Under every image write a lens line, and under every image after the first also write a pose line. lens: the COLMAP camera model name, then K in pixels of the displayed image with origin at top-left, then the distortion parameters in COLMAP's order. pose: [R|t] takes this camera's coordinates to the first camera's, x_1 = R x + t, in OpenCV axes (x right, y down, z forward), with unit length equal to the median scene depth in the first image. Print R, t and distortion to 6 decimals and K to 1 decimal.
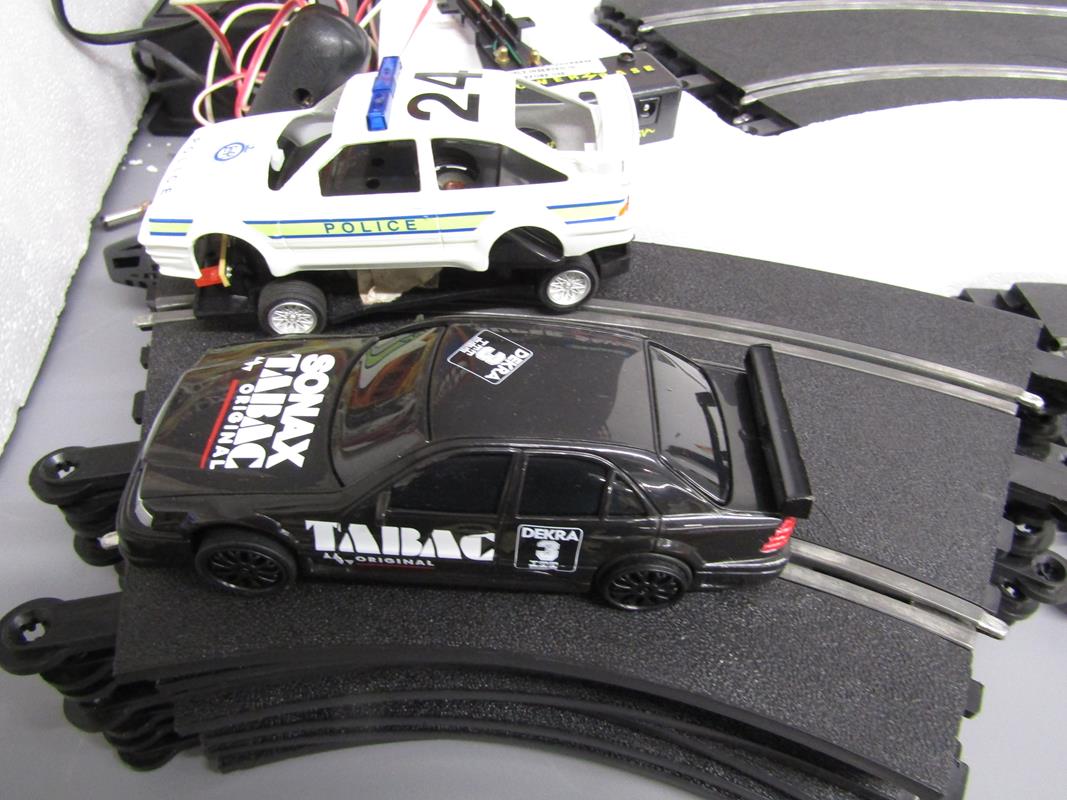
lens RADIAL K [[721.8, 0, 533.5], [0, 721.8, 400.0], [0, 0, 1]] dist [0.000132, -0.000063]
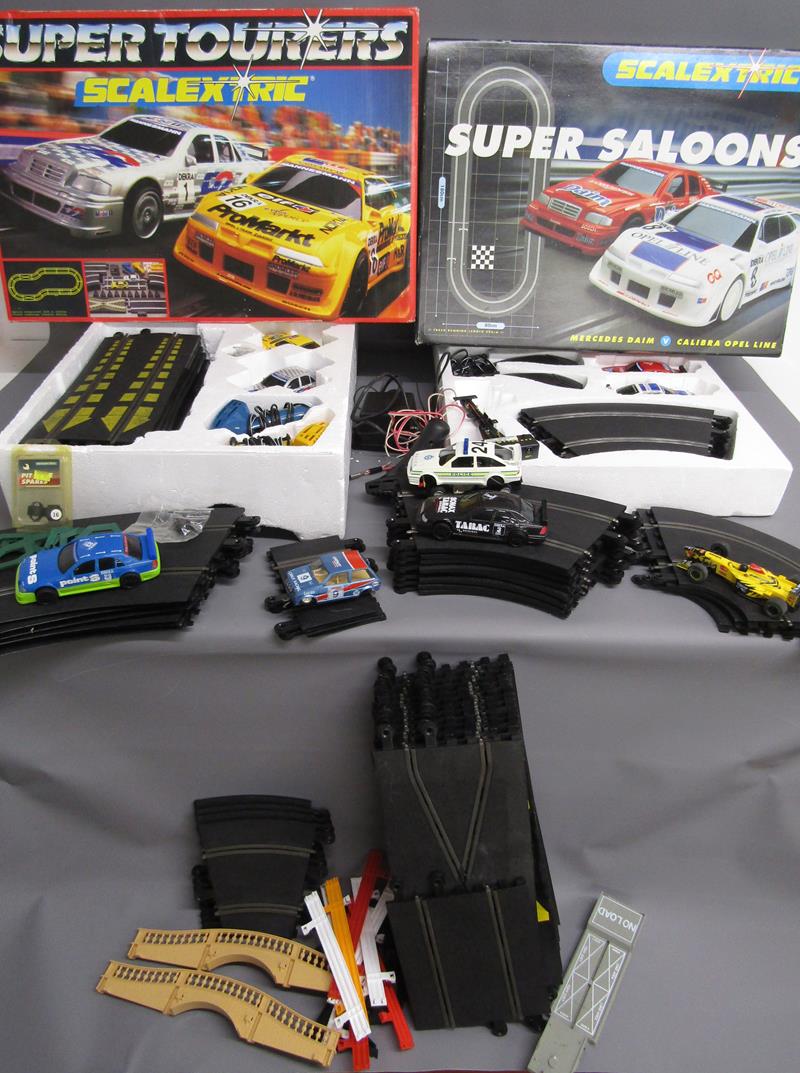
lens RADIAL K [[725.9, 0, 400.0], [0, 725.9, 536.5], [0, 0, 1]] dist [0.000132, -0.000063]
pose [[0.992439, 0.047298, -0.113258, -0.074882], [-0.071442, 0.972948, -0.219699, 1.152183], [0.099803, 0.226129, 0.968971, -3.320663]]
